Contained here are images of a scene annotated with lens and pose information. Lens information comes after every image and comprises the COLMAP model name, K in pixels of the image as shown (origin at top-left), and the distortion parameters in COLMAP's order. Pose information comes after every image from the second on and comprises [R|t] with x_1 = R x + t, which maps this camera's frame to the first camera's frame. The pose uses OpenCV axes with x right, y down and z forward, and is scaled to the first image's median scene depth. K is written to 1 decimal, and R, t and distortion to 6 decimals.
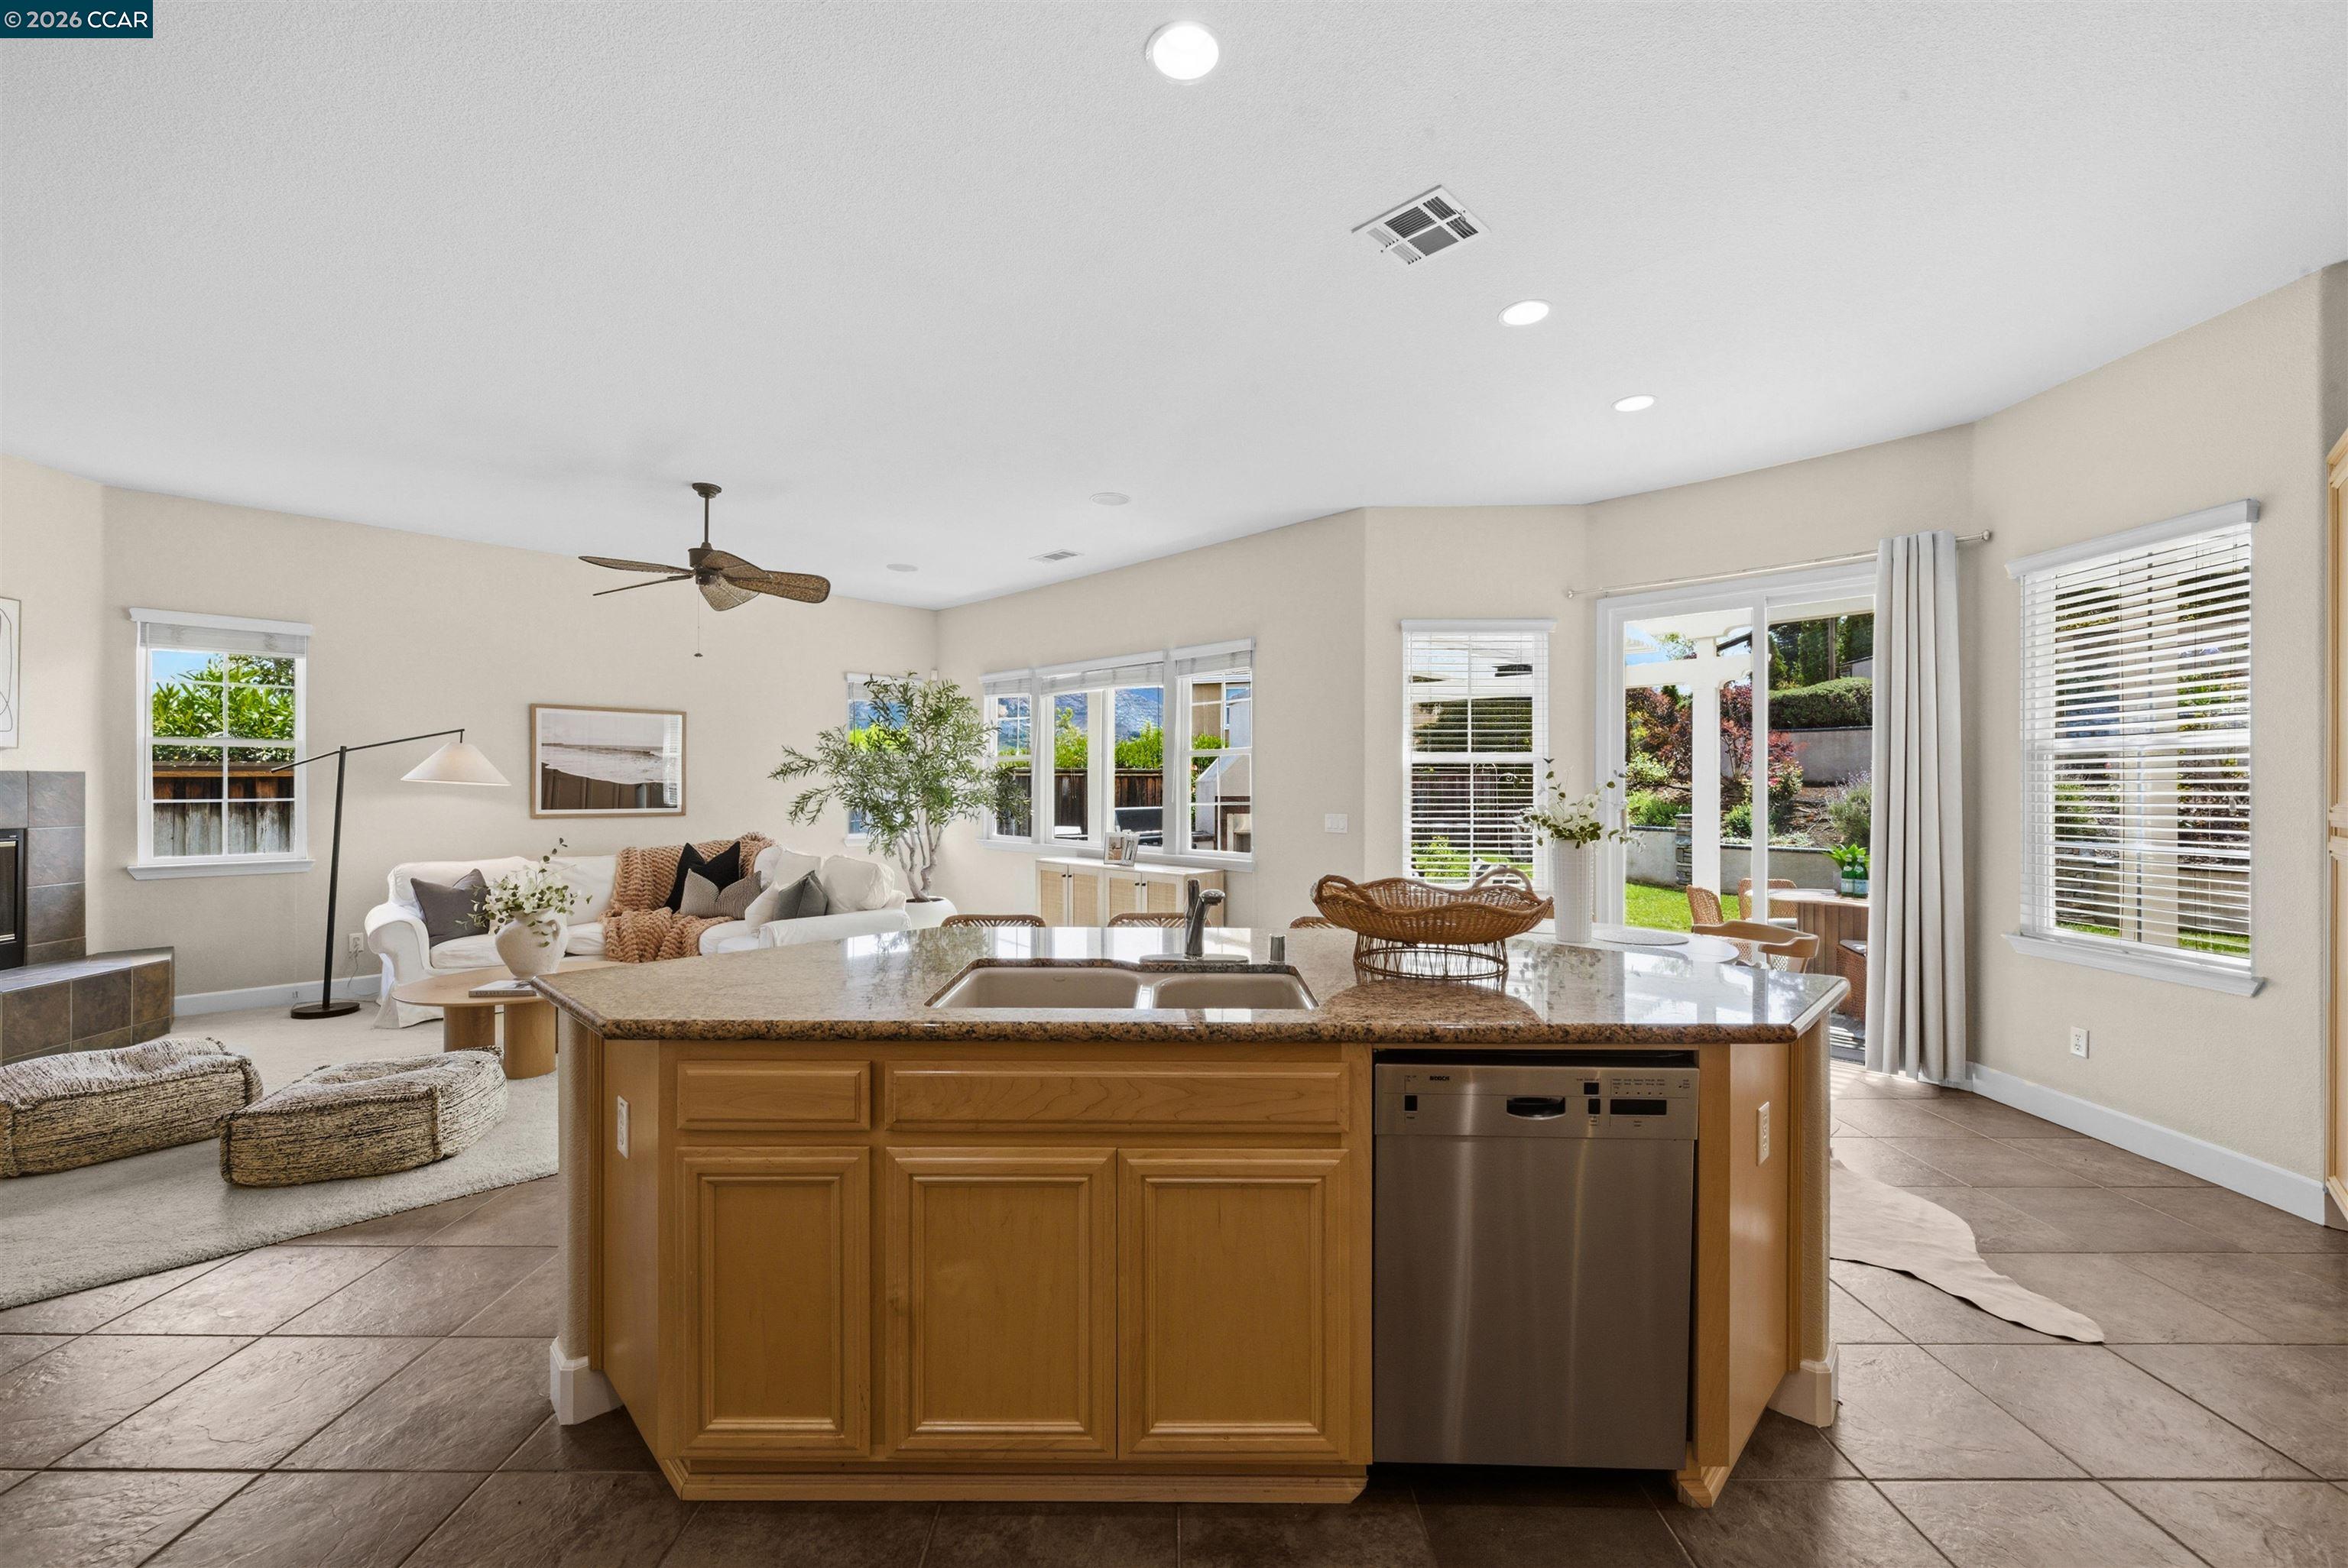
lens RADIAL K [[938.7, 0, 1167.2], [0, 938.7, 779.7], [0, 0, 1]] dist [-0.002655, -0.000101]
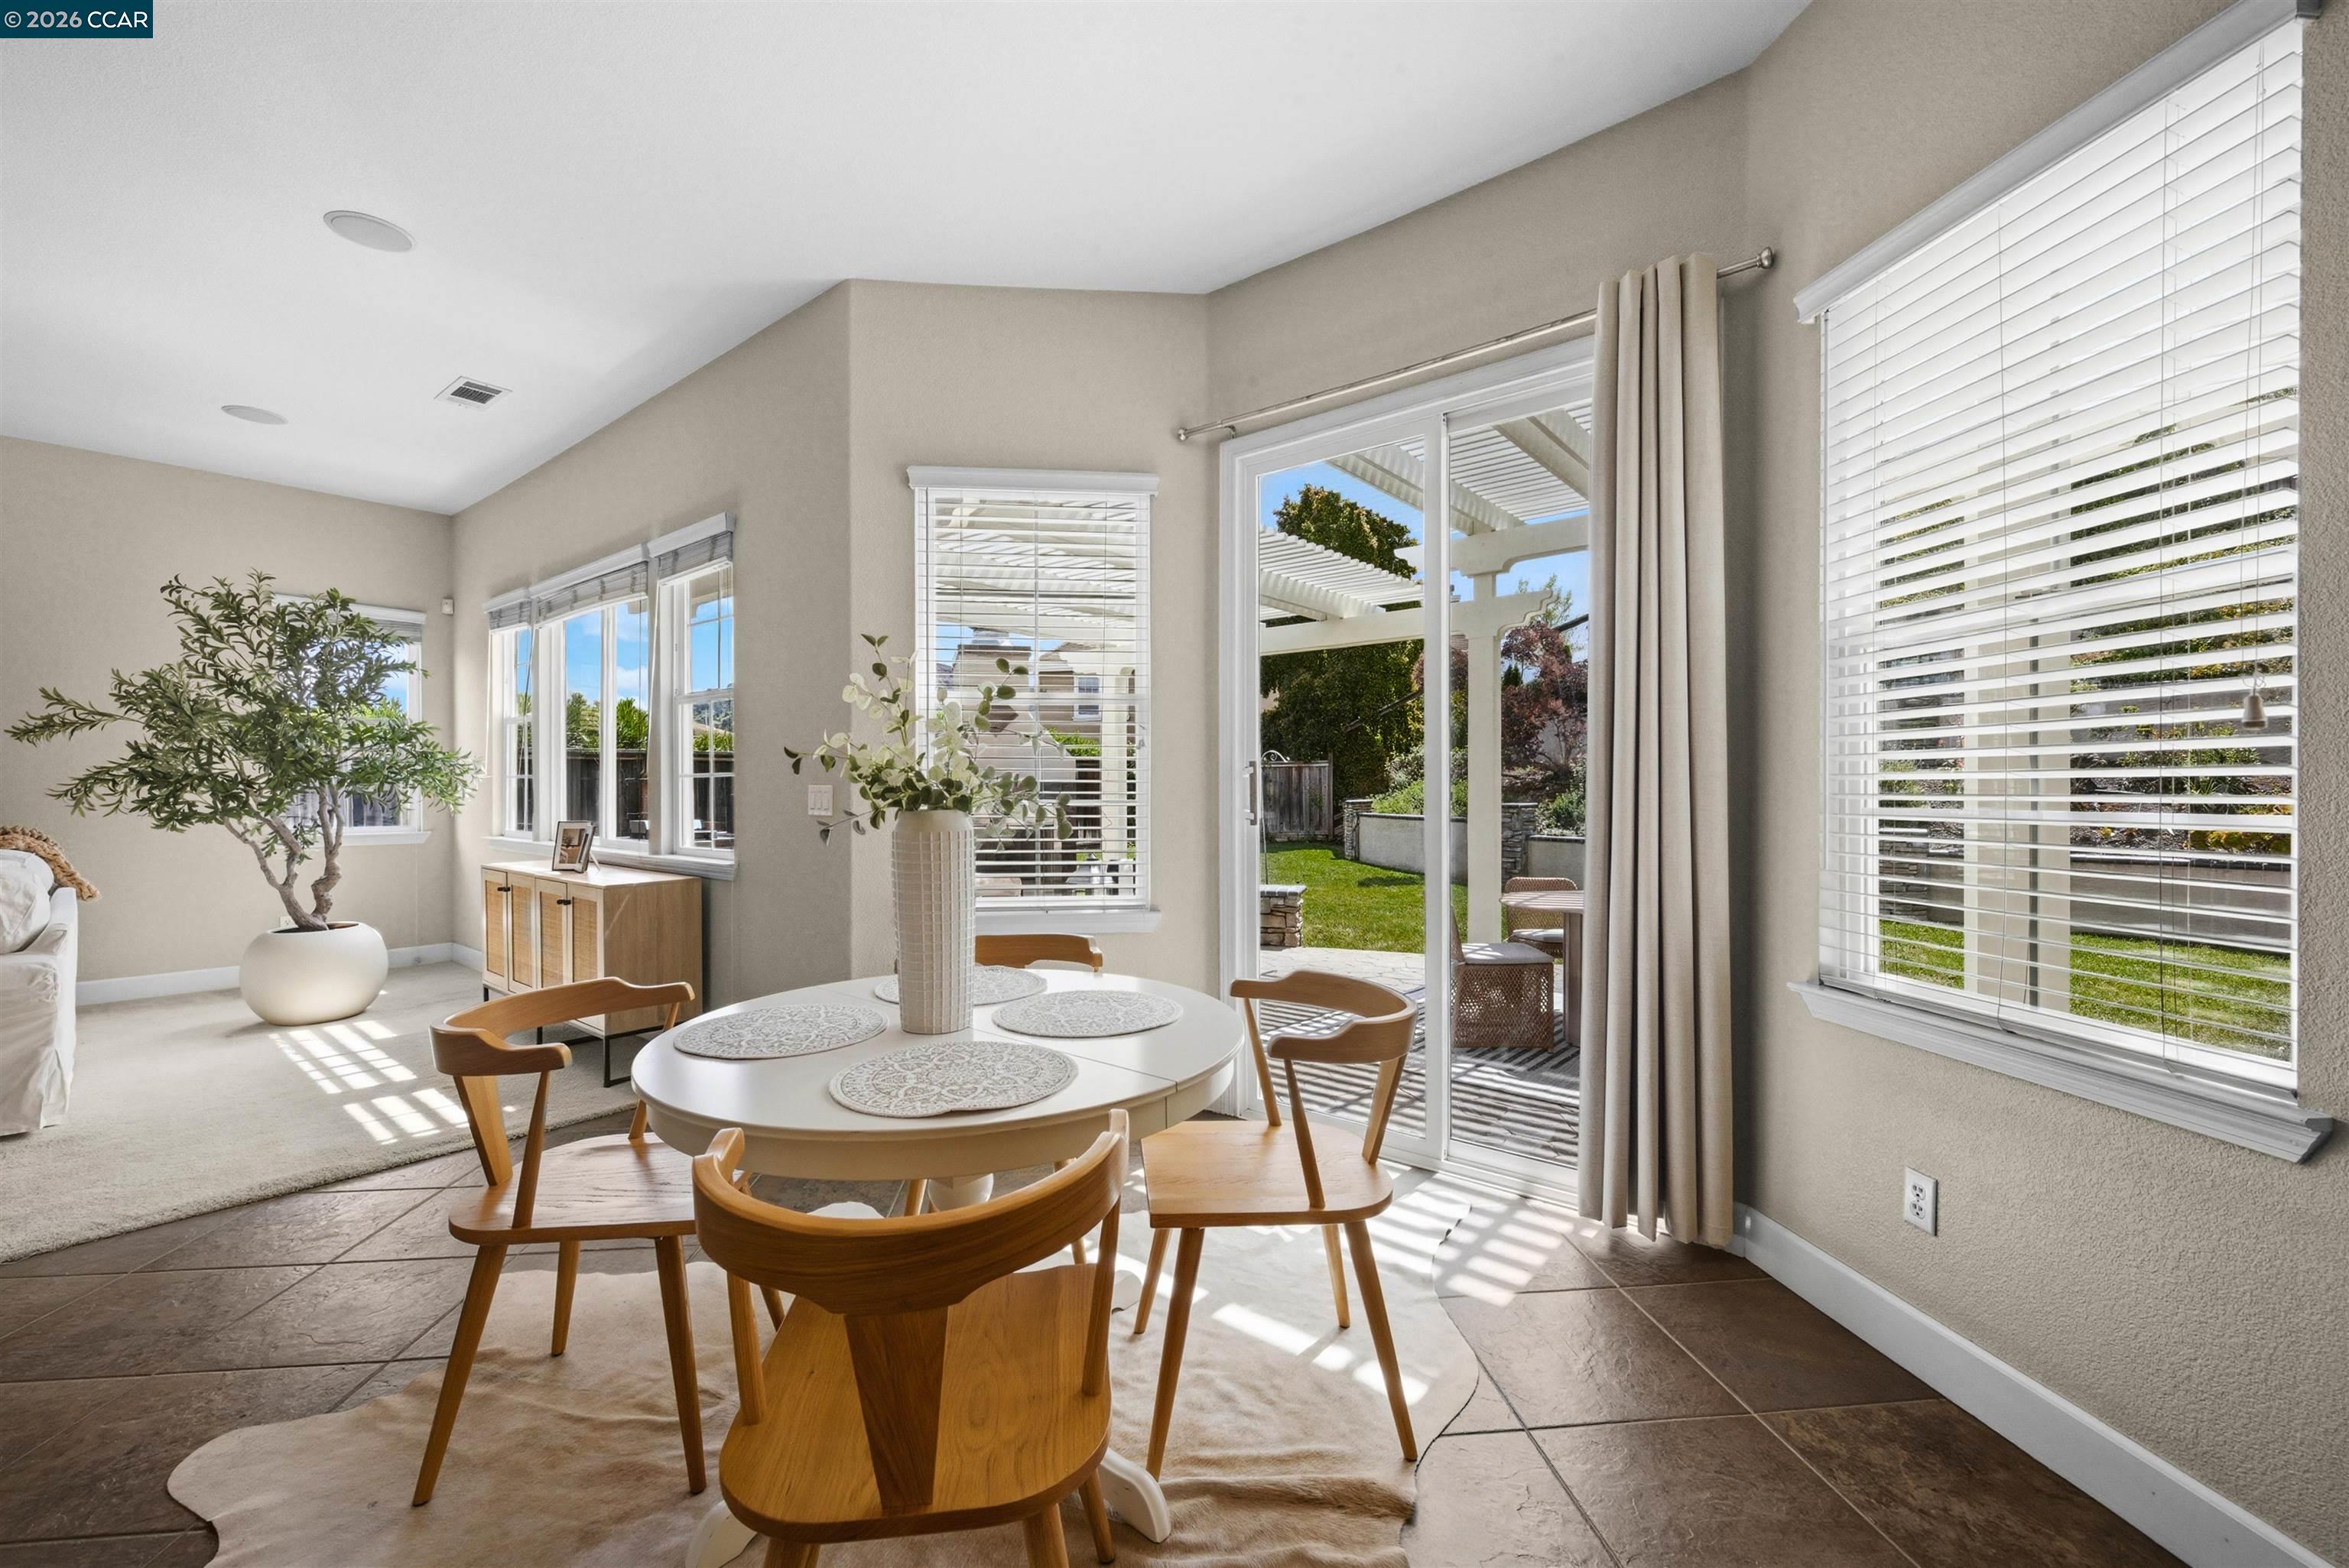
lens RADIAL K [[939.2, 0, 1180.0], [0, 939.2, 786.9], [0, 0, 1]] dist [-0.002655, -0.000101]
pose [[0.993614, -0.003739, 0.112767, 0.456272], [0.002901, 0.999967, 0.007598, 0.044180], [-0.112791, -0.007222, 0.993592, 0.476652]]
